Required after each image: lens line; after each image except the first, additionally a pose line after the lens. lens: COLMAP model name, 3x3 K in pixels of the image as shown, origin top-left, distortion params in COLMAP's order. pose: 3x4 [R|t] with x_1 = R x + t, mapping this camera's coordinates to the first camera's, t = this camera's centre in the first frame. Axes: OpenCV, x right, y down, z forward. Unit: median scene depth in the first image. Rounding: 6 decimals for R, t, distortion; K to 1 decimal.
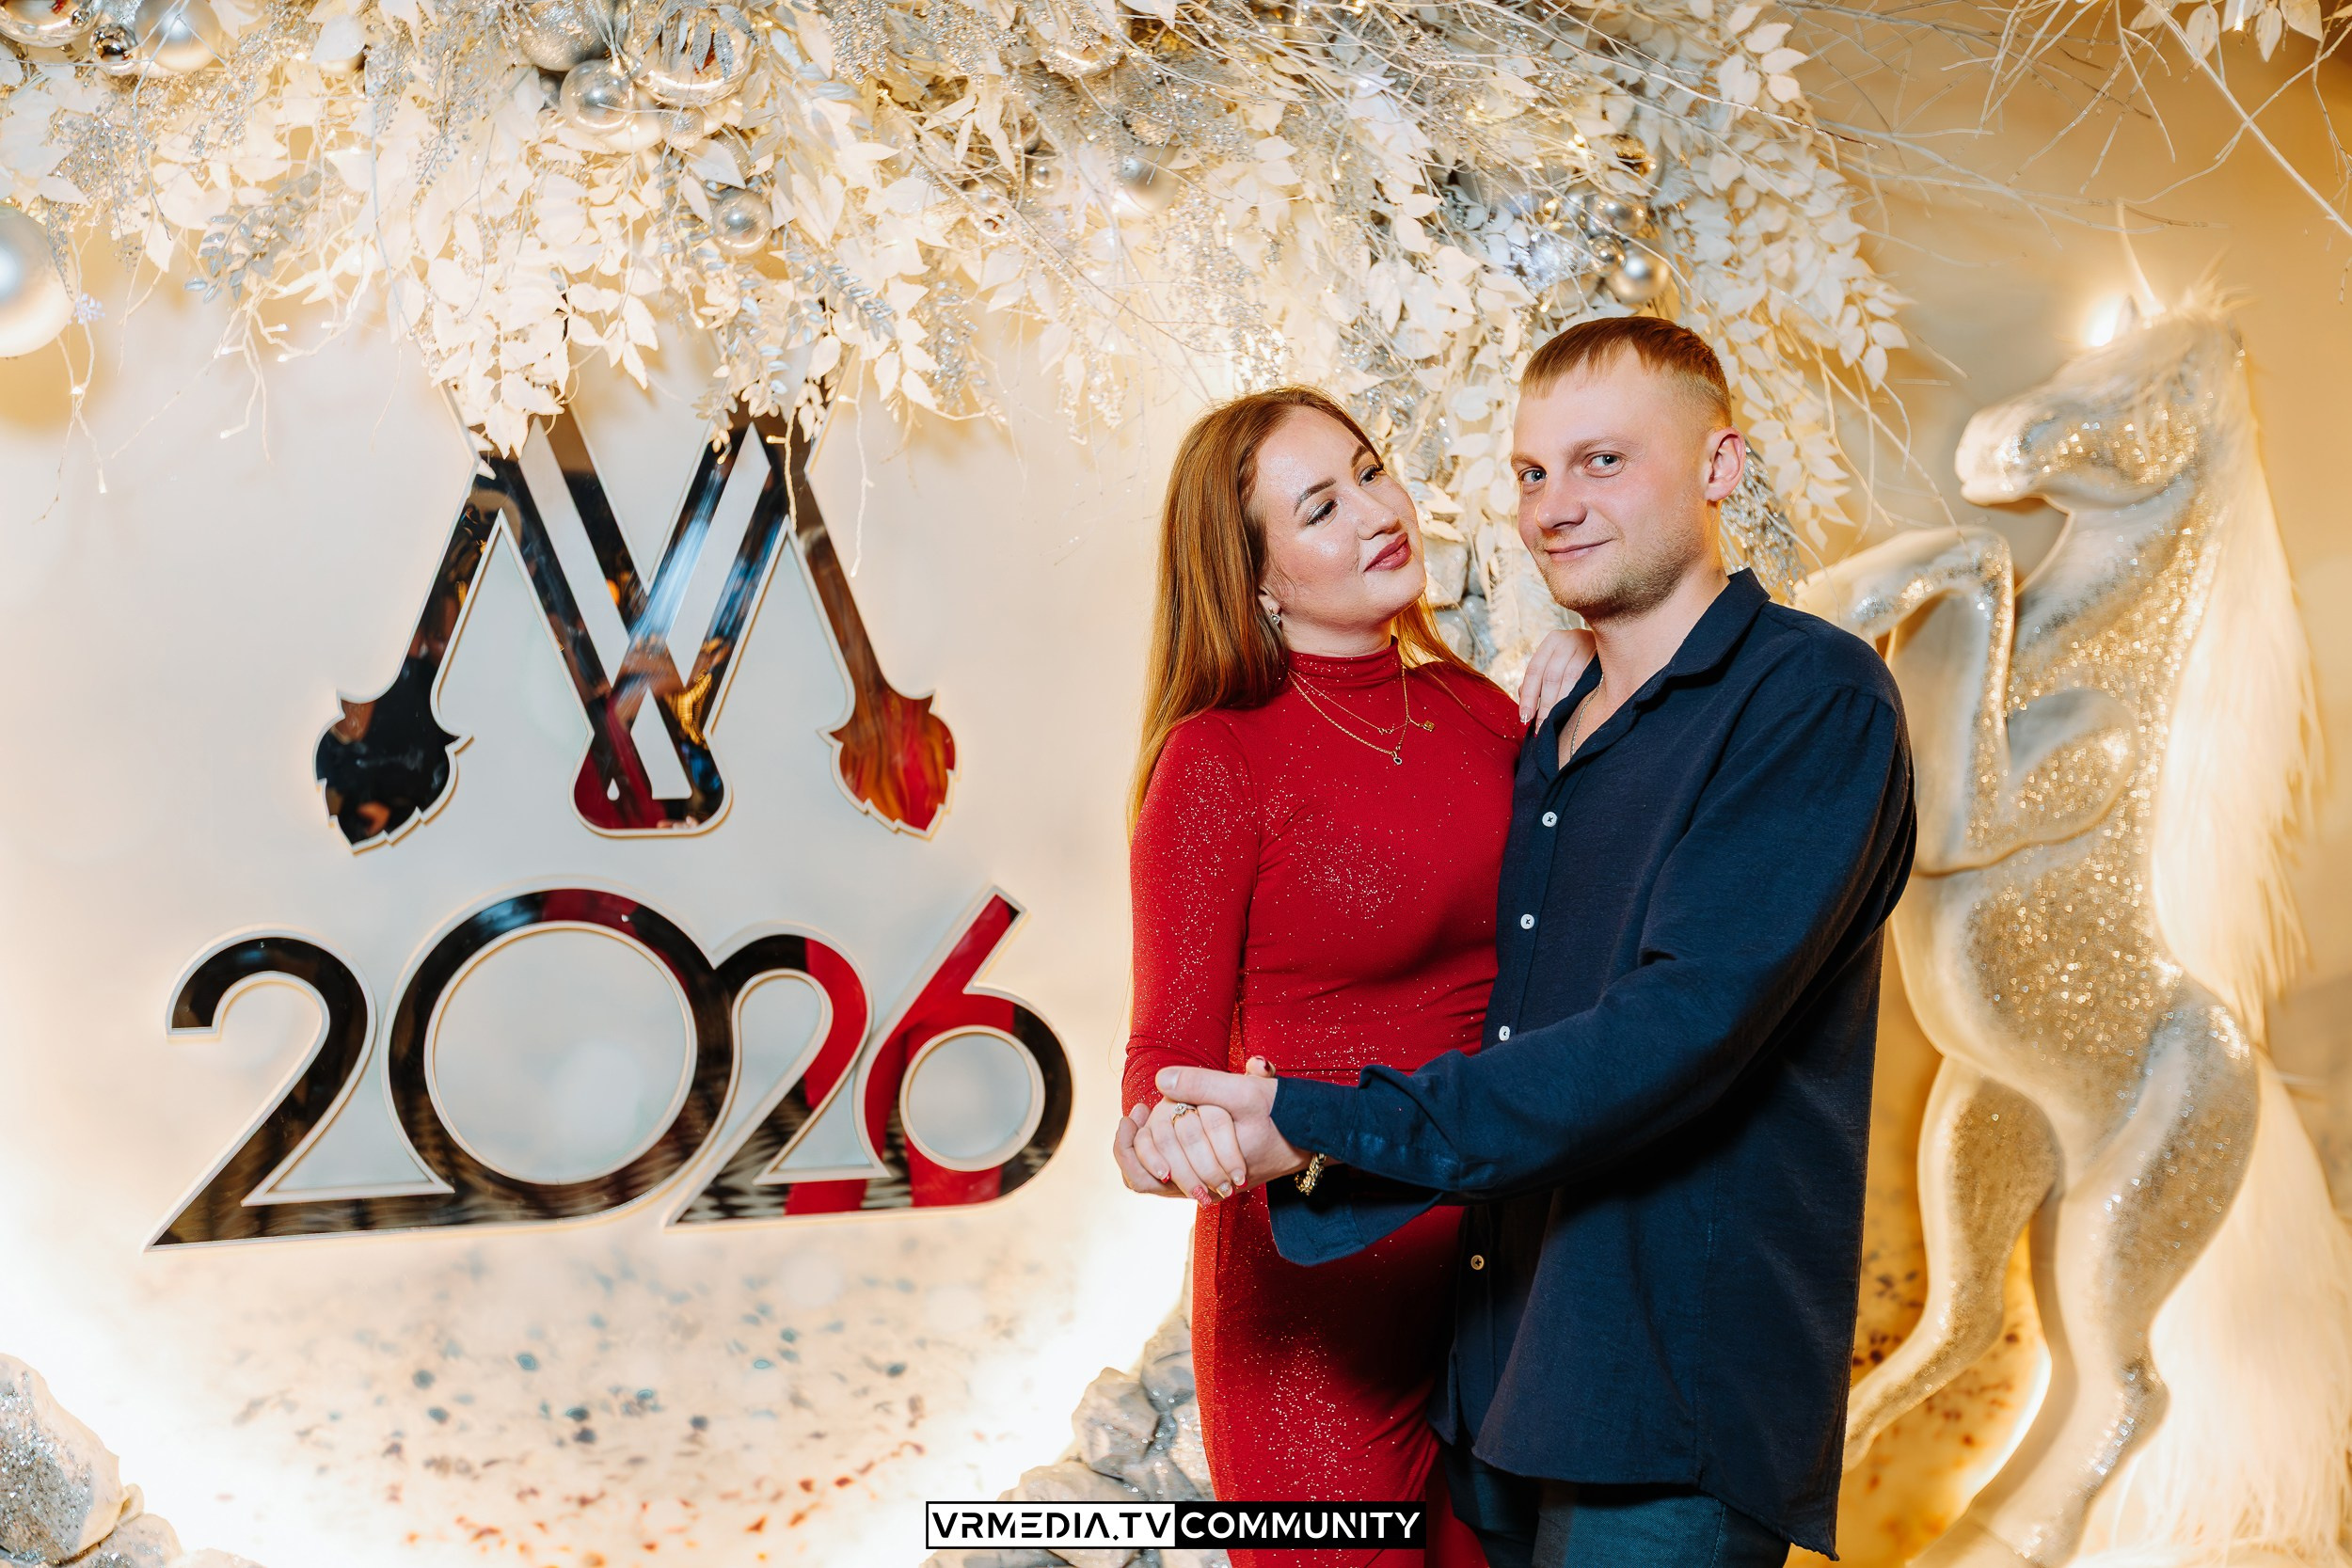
lens RADIAL K [[2269.4, 0, 1164.0], [0, 2269.4, 790.0], [0, 0, 1]] dist [-0.012653, 0.008631]
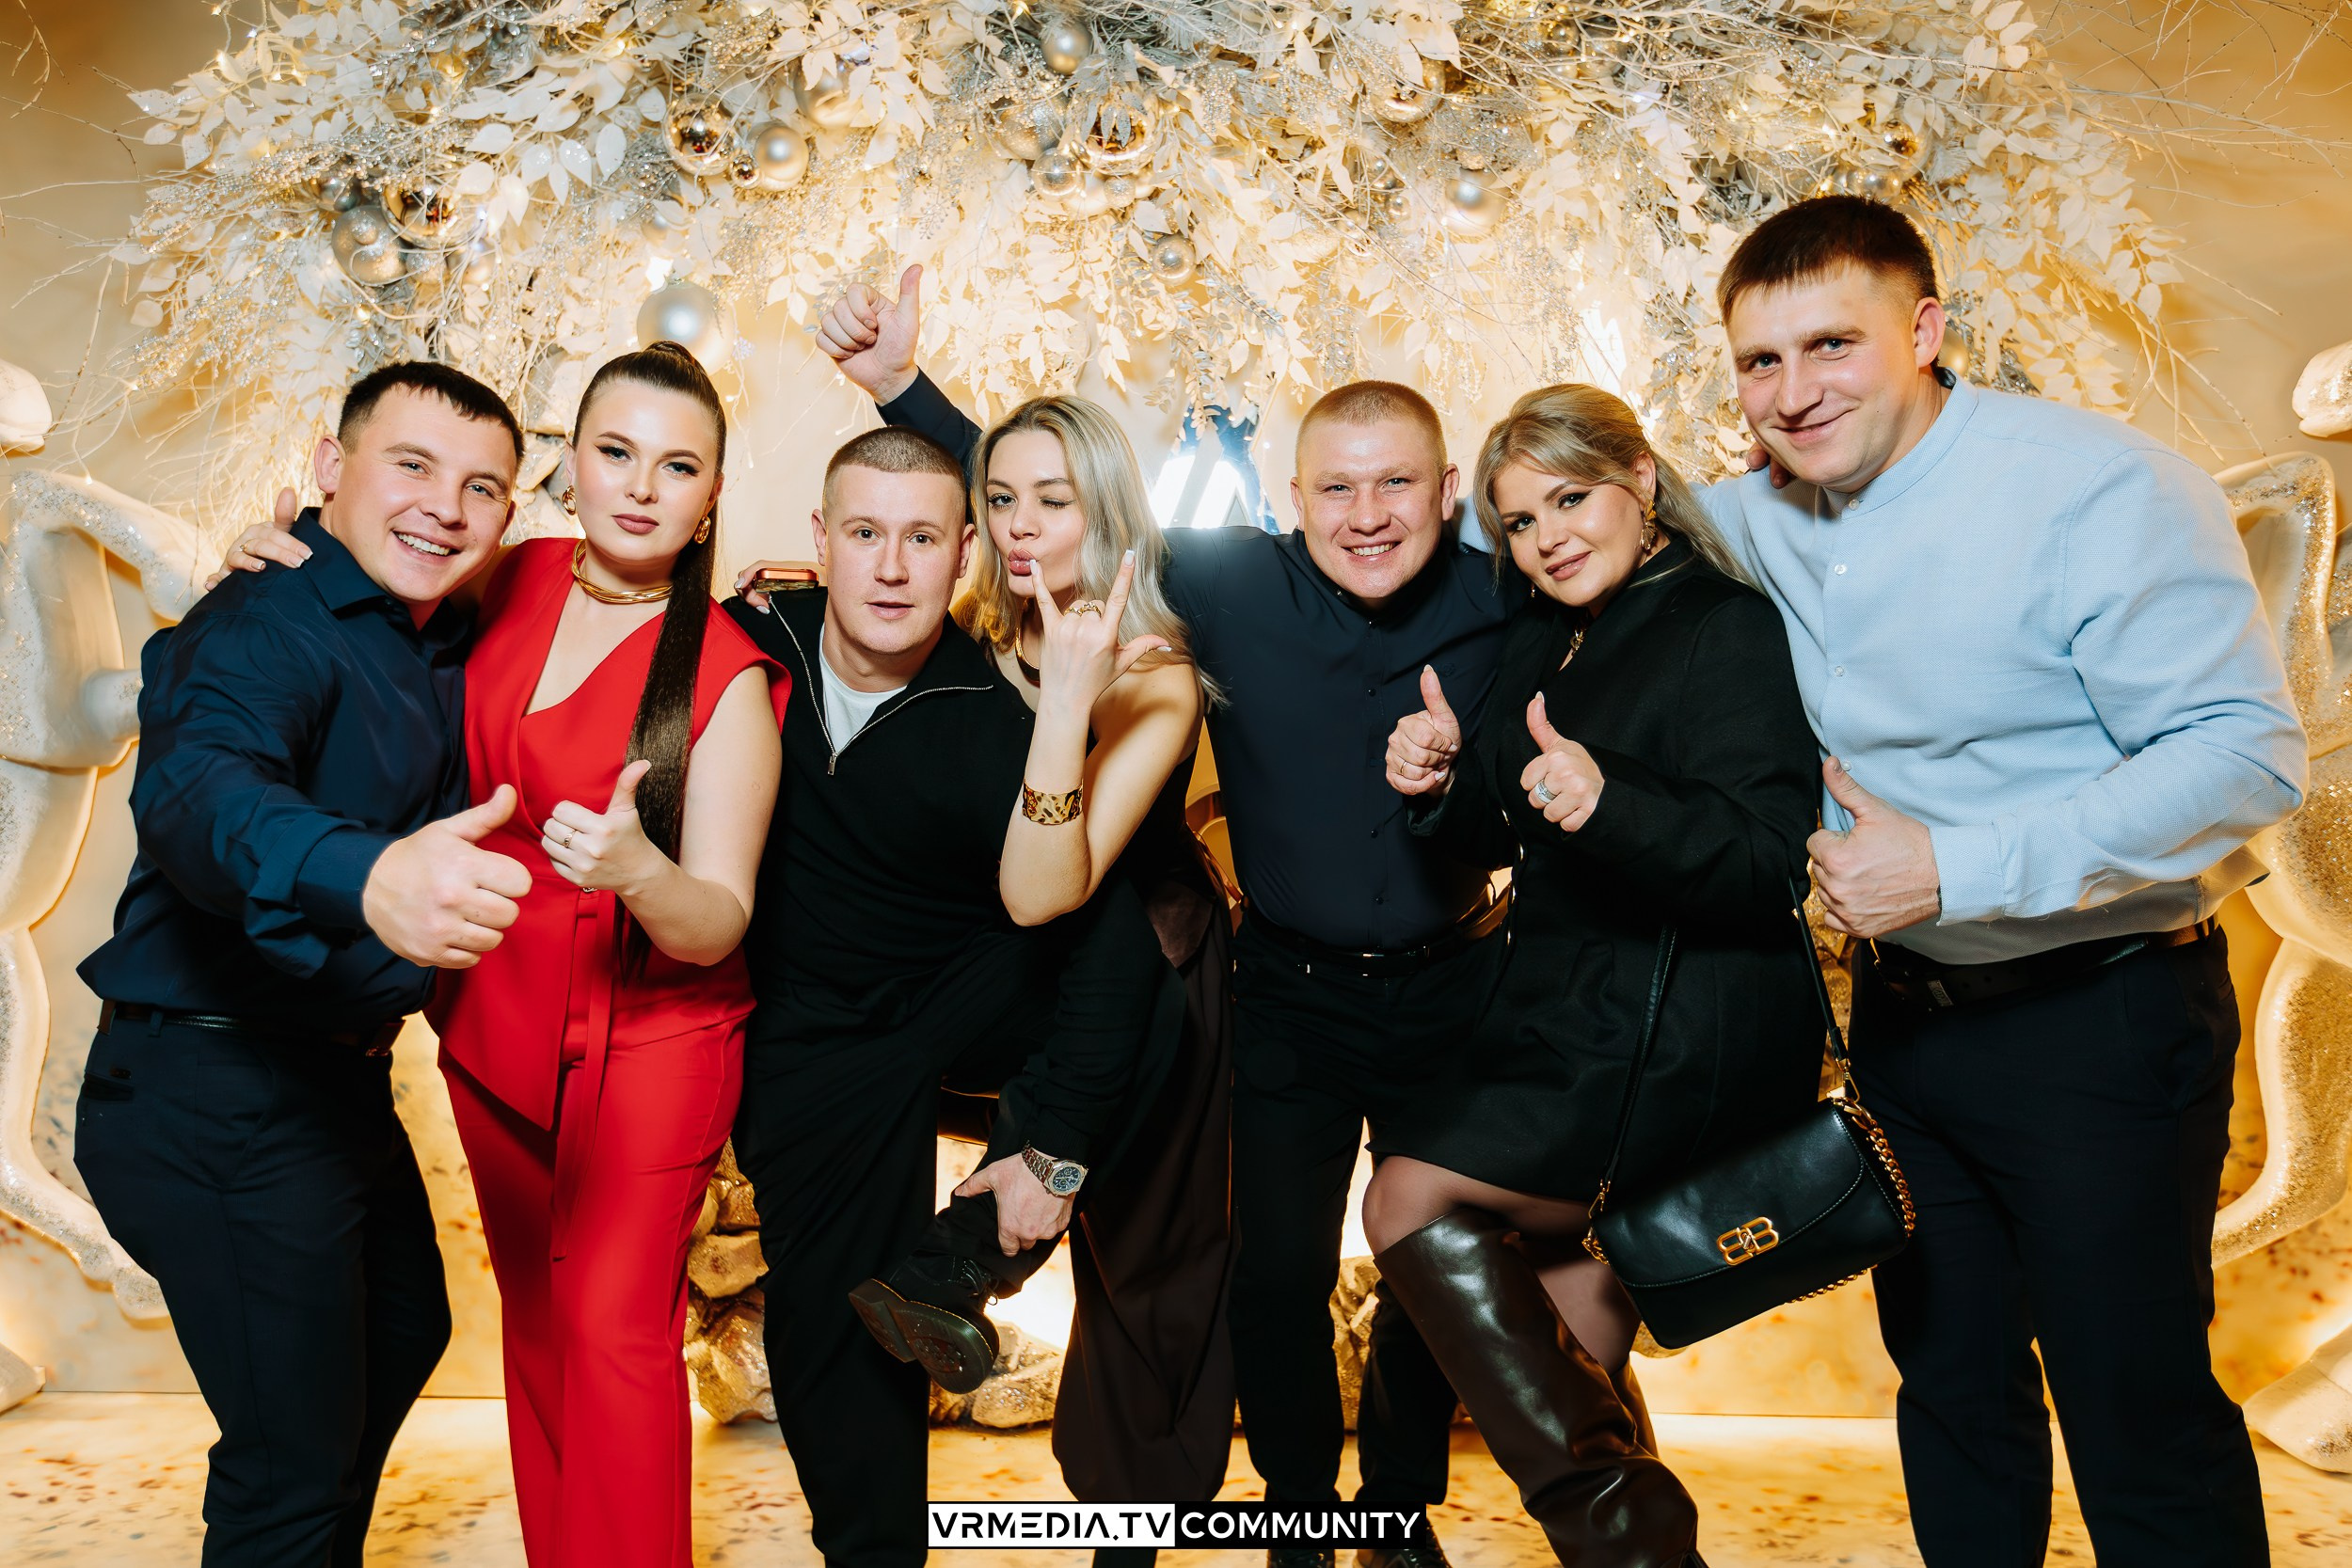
lens RADIAL K [[1733.2, 0, 1161.8], [0, 1733.2, 784.3], [0, 0, 1]] dist [0.001834, -0.004680]
pose [[0.929518, 0.008985, -0.368668, 0.185528], [-0.015717, 0.999760, -0.015263, 0.079938], [0.368442, 0.019982, 0.929436, 0.016234]]
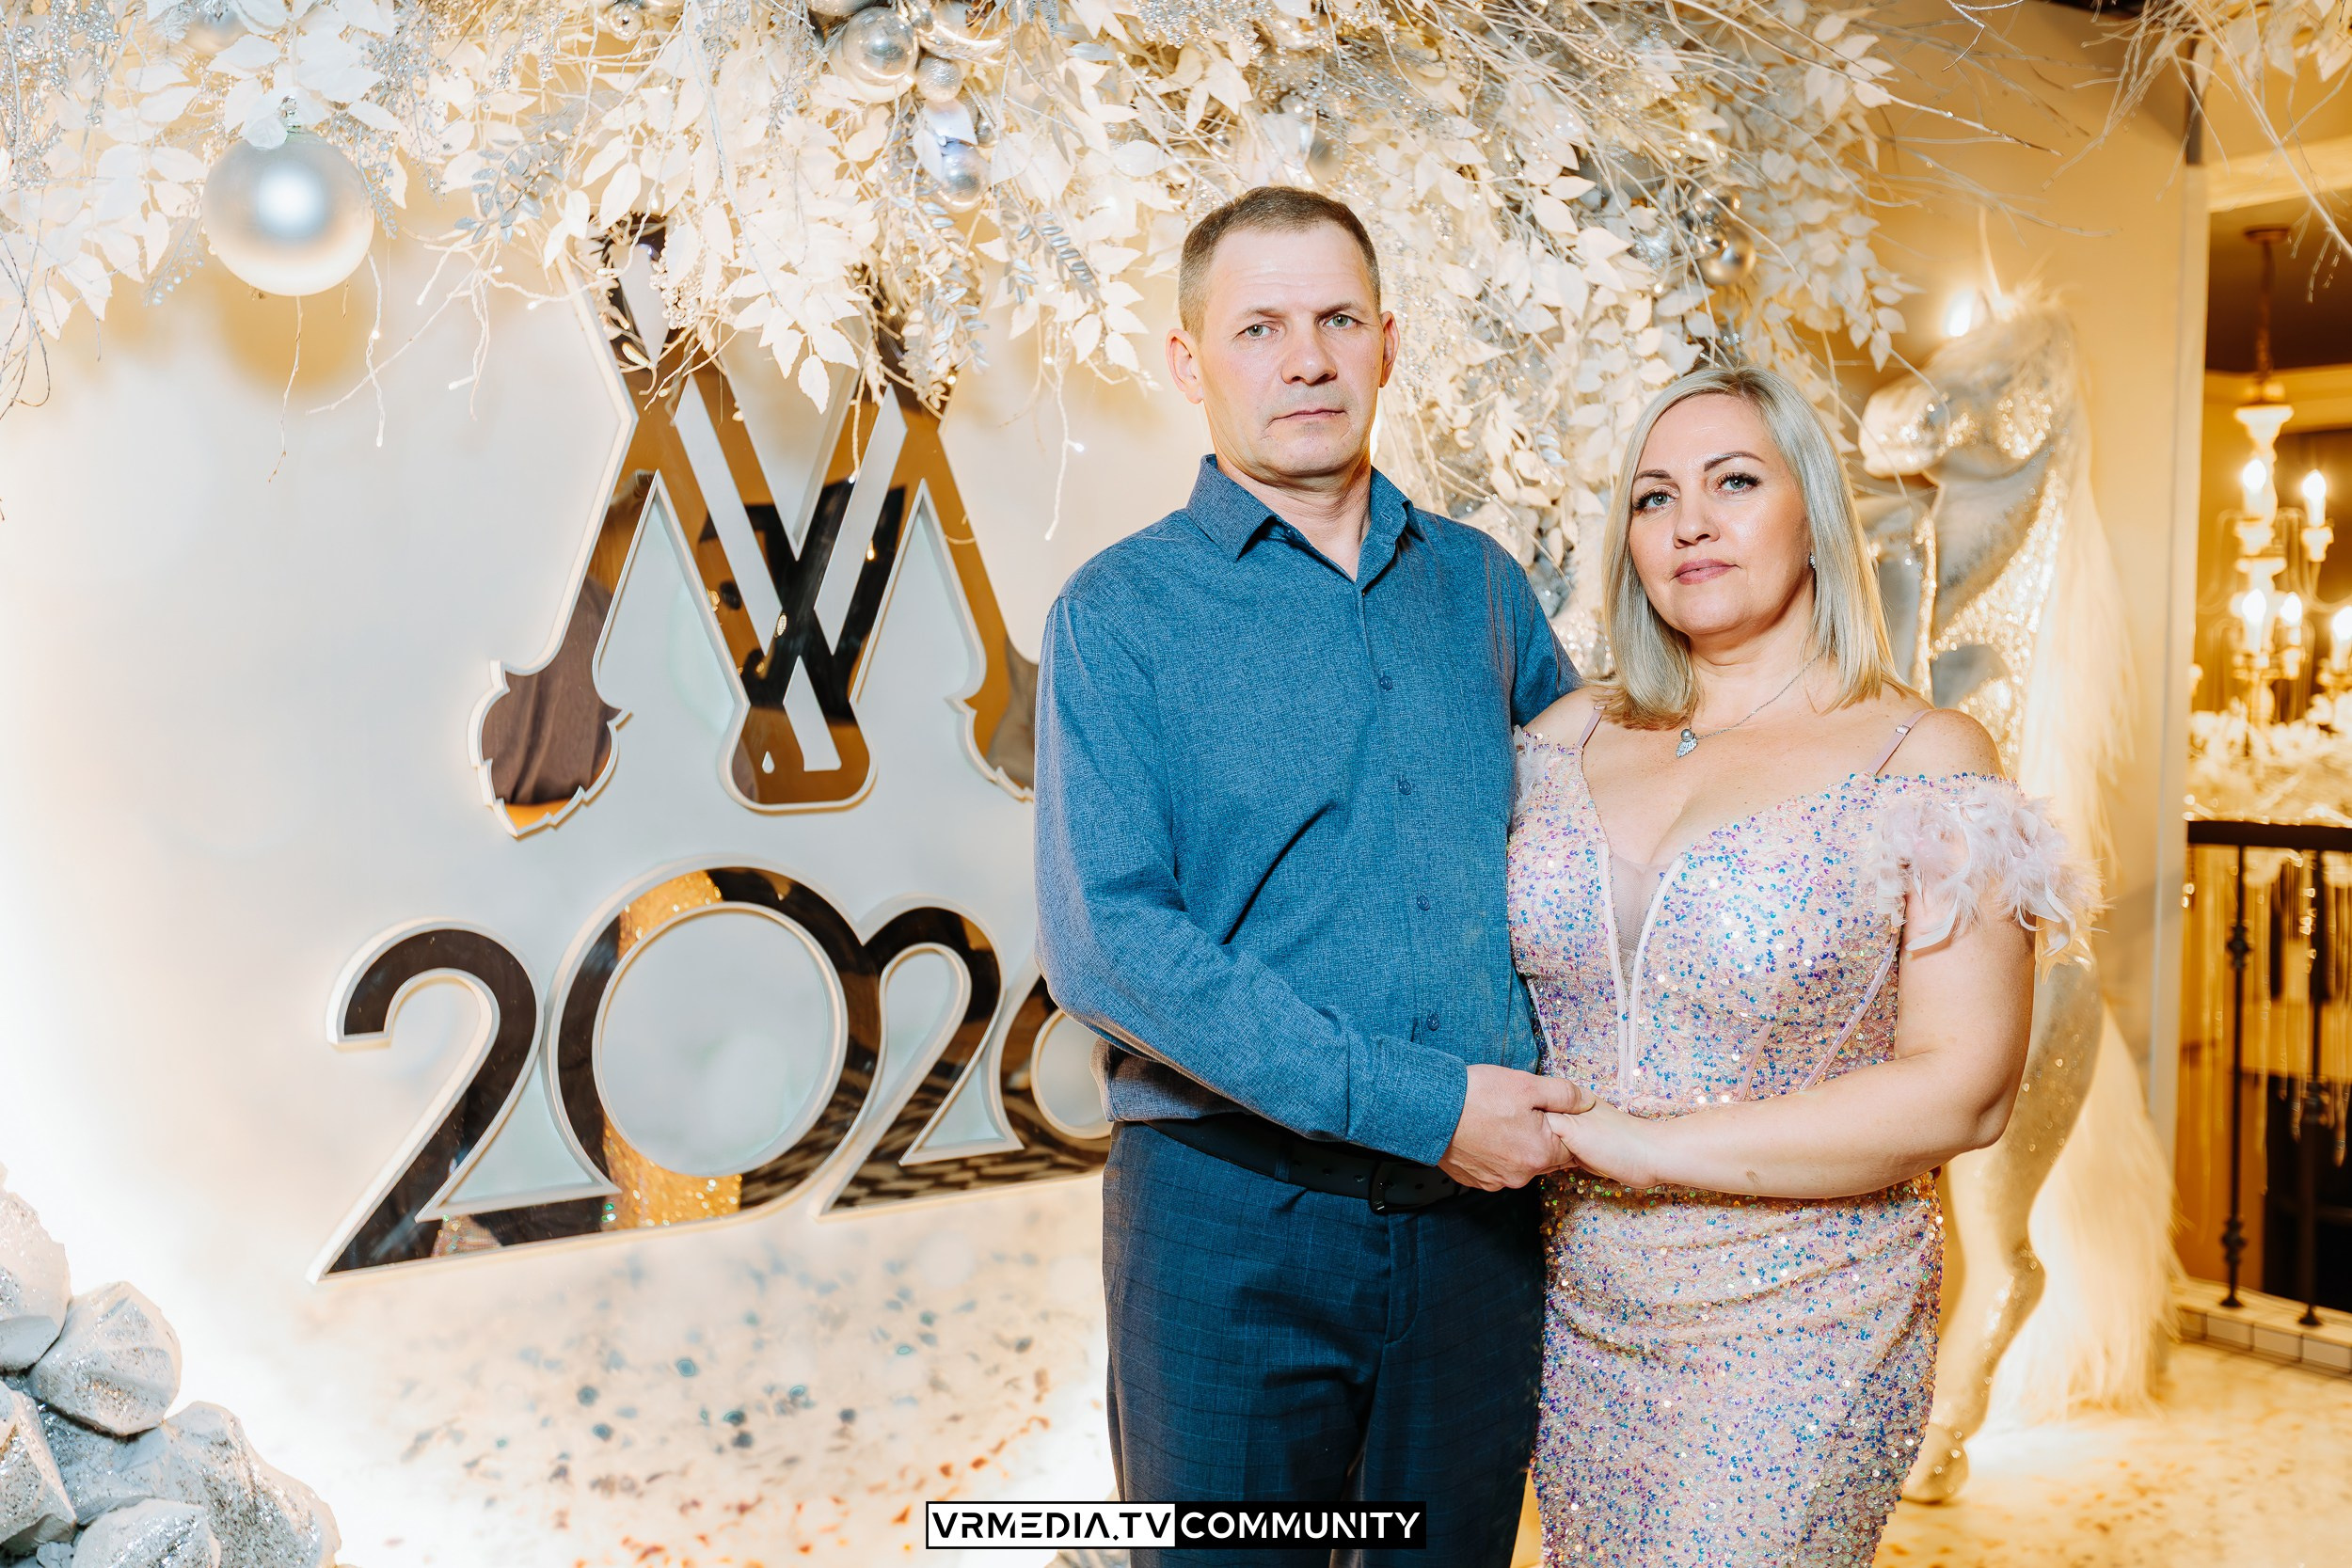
lens RADIAL K [[2358.6, 0, 1167.0], [0, 2358.6, 789.5], [0, 0, 1]] dist [-0.012055, 0.011631]
pose [[0.961979, -0.031116, 0.271345, -0.356413], [0.030961, 0.999509, 0.004851, 0.011539], [-0.271362, 0.003734, 0.962470, -0.007870]]
